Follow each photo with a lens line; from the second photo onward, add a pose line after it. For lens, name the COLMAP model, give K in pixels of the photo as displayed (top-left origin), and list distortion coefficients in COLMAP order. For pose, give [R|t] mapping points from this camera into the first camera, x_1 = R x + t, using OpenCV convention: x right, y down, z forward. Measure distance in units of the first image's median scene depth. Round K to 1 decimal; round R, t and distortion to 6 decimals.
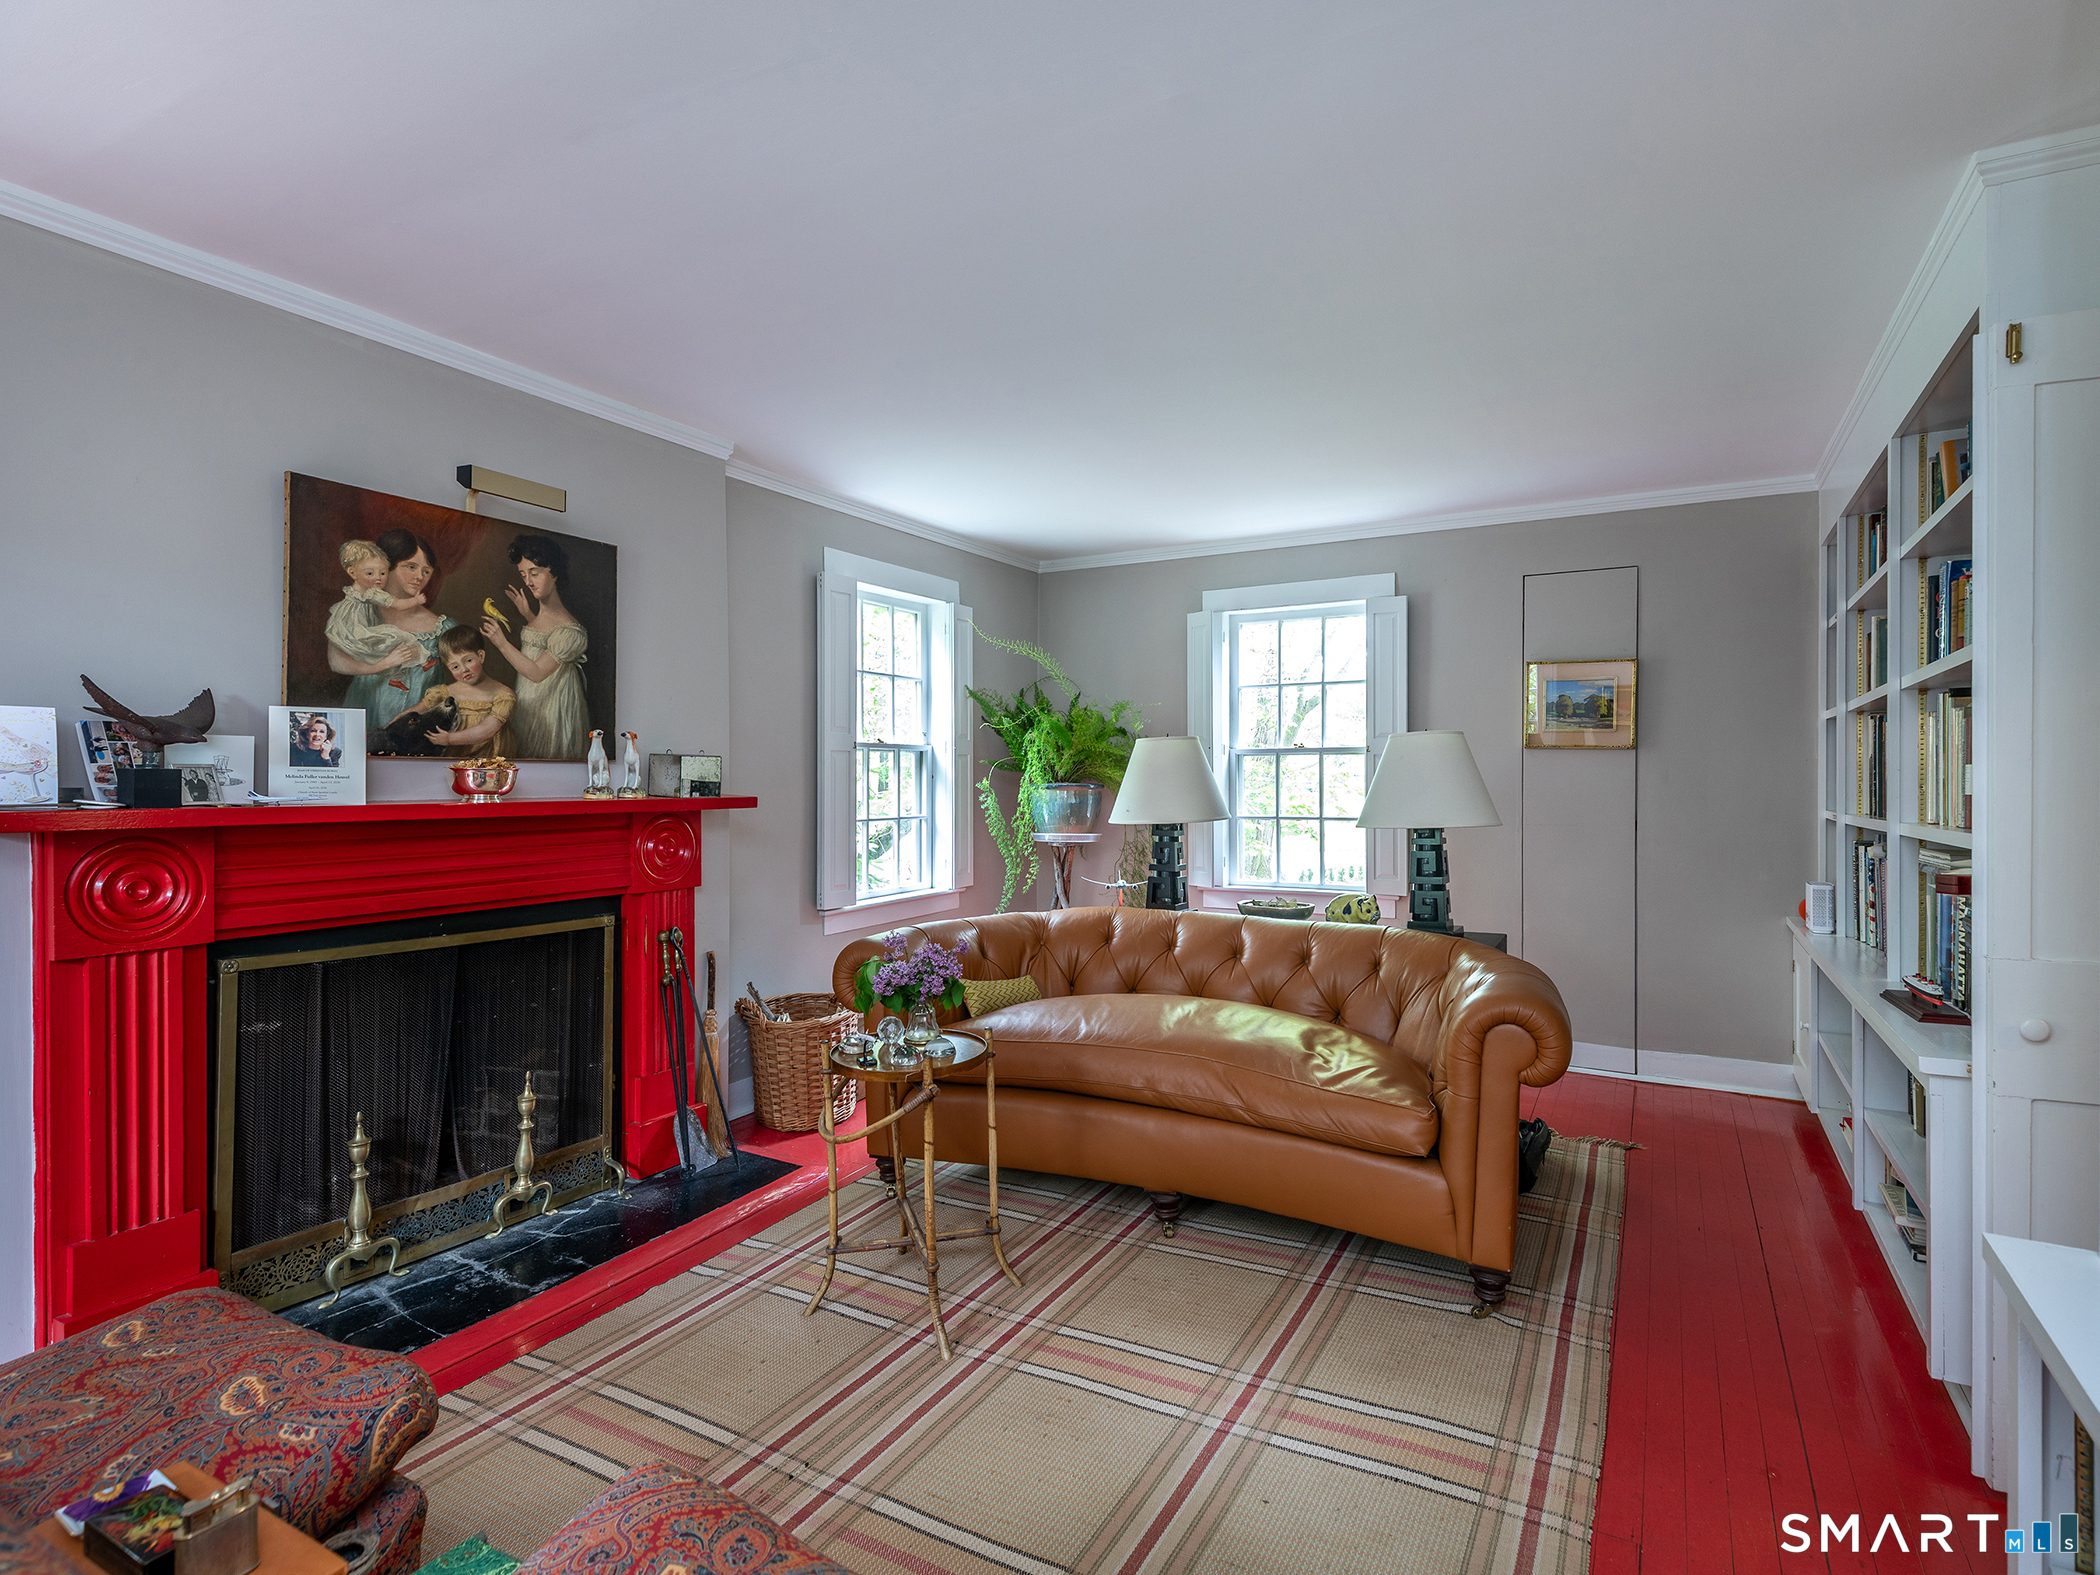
lens RADIAL K [[1050.3, 0, 1050.0], [0, 1050.3, 787.5], [0, 0, 1]] dist [-0.001693, -0.000213]
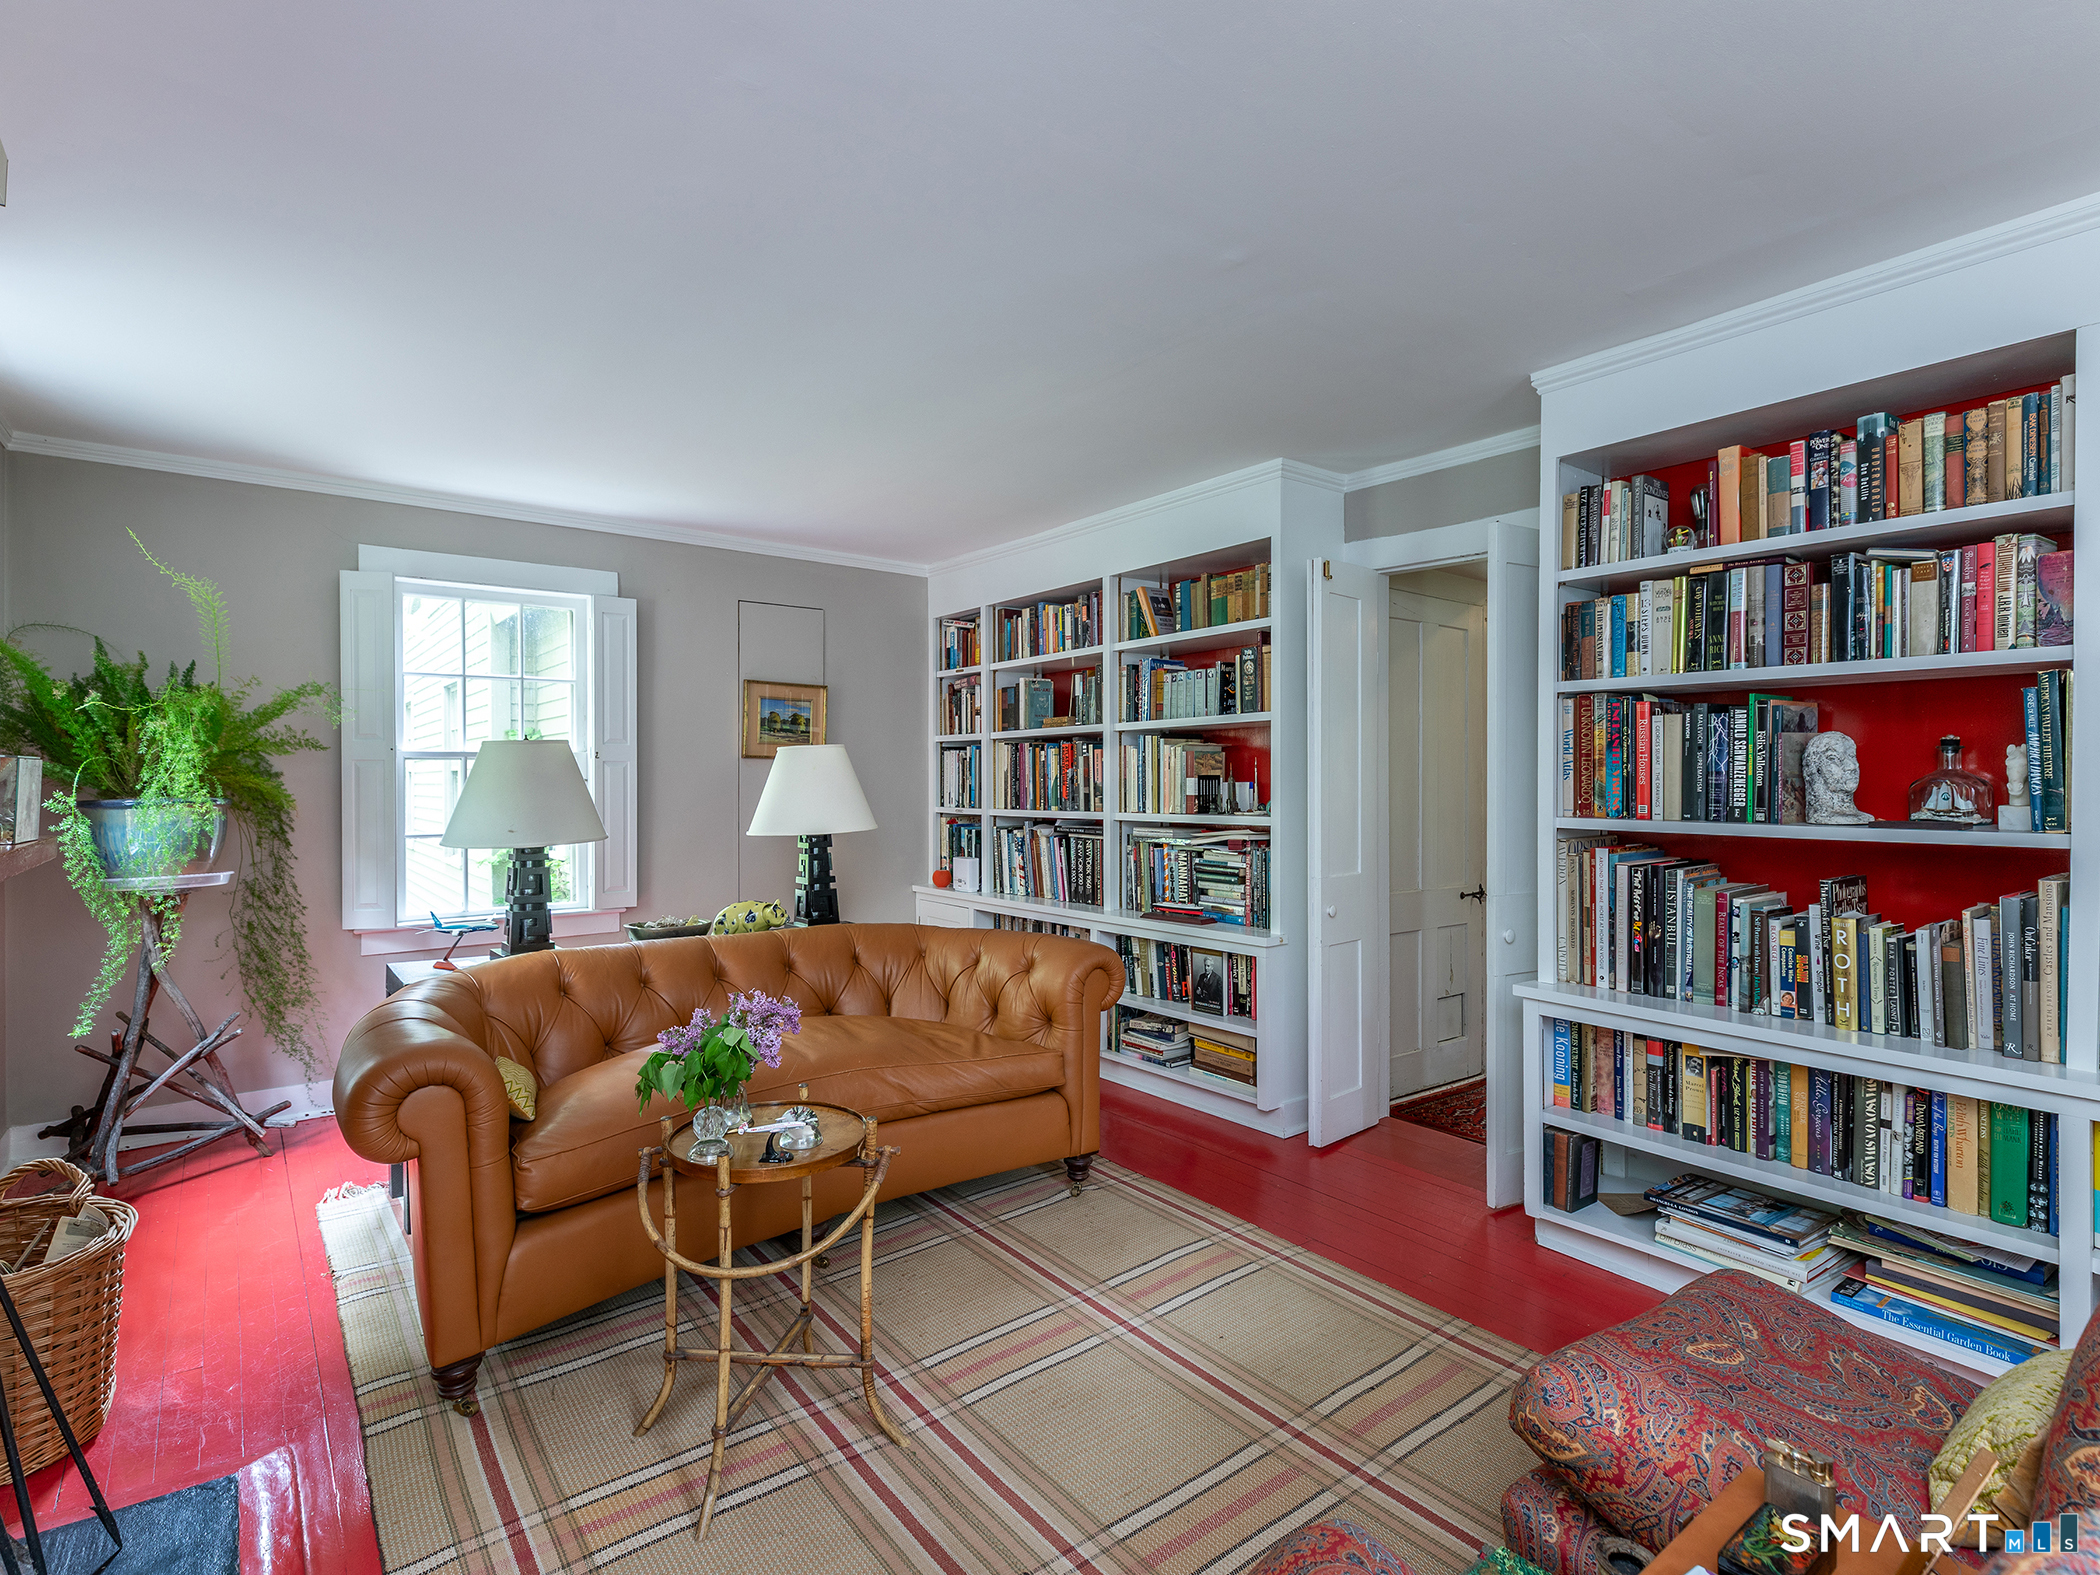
lens RADIAL K [[1050.3, 0, 1050.0], [0, 1050.3, 787.5], [0, 0, 1]] dist [-0.001693, -0.000213]
pose [[0.396930, -0.012188, 0.917768, -0.816516], [0.011640, 0.999898, 0.008244, -0.022322], [-0.917775, 0.007411, 0.397032, 0.497546]]
